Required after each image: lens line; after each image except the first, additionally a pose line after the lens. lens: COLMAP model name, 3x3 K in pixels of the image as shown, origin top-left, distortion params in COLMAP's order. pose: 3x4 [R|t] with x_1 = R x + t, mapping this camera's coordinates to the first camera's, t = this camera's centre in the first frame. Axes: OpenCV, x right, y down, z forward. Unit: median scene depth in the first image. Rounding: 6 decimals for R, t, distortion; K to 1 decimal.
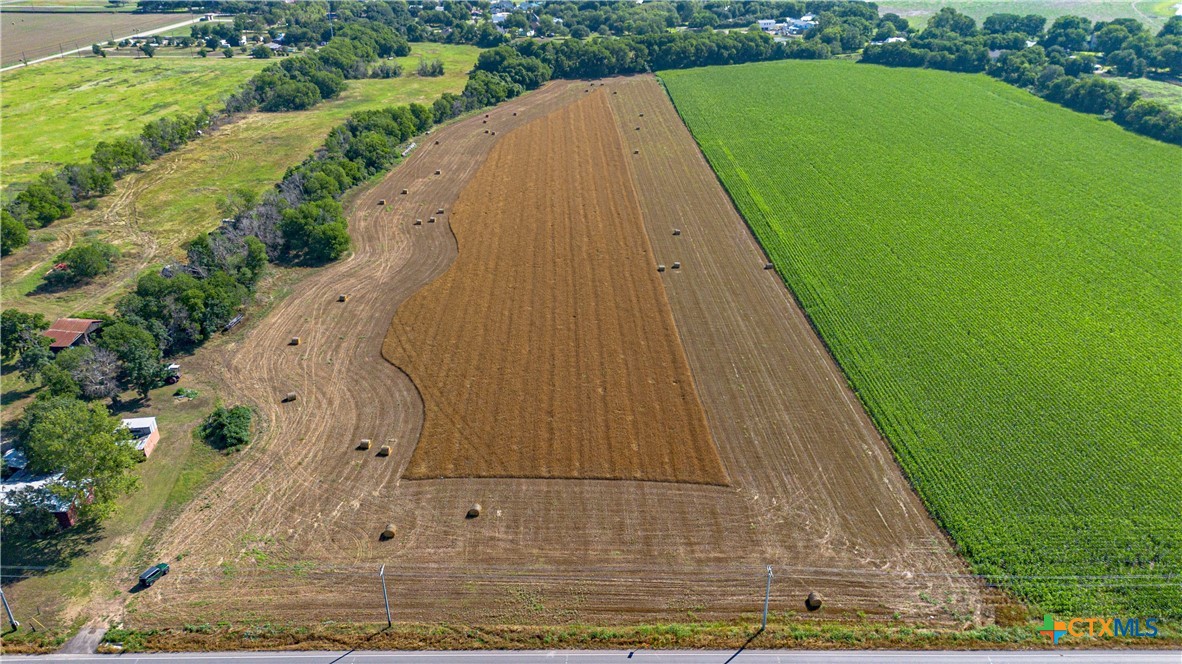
lens RADIAL K [[831.3, 0, 590.8], [0, 831.3, 337.5], [0, 0, 1]] dist [0.066403, -0.070502]
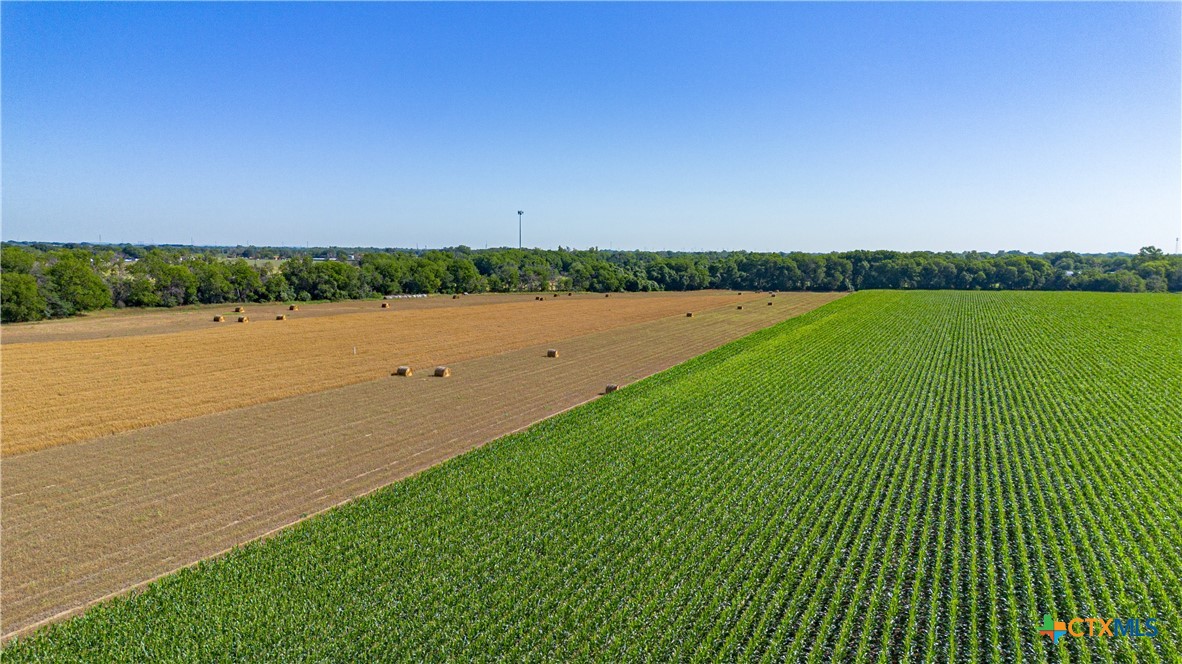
lens RADIAL K [[831.3, 0, 590.3], [0, 831.3, 343.2], [0, 0, 1]] dist [0.066403, -0.070502]
pose [[0.908268, 0.059503, -0.414136, 0.203388], [-0.201973, 0.929219, -0.309451, 0.016526], [0.366410, 0.364708, 0.855997, 0.317990]]
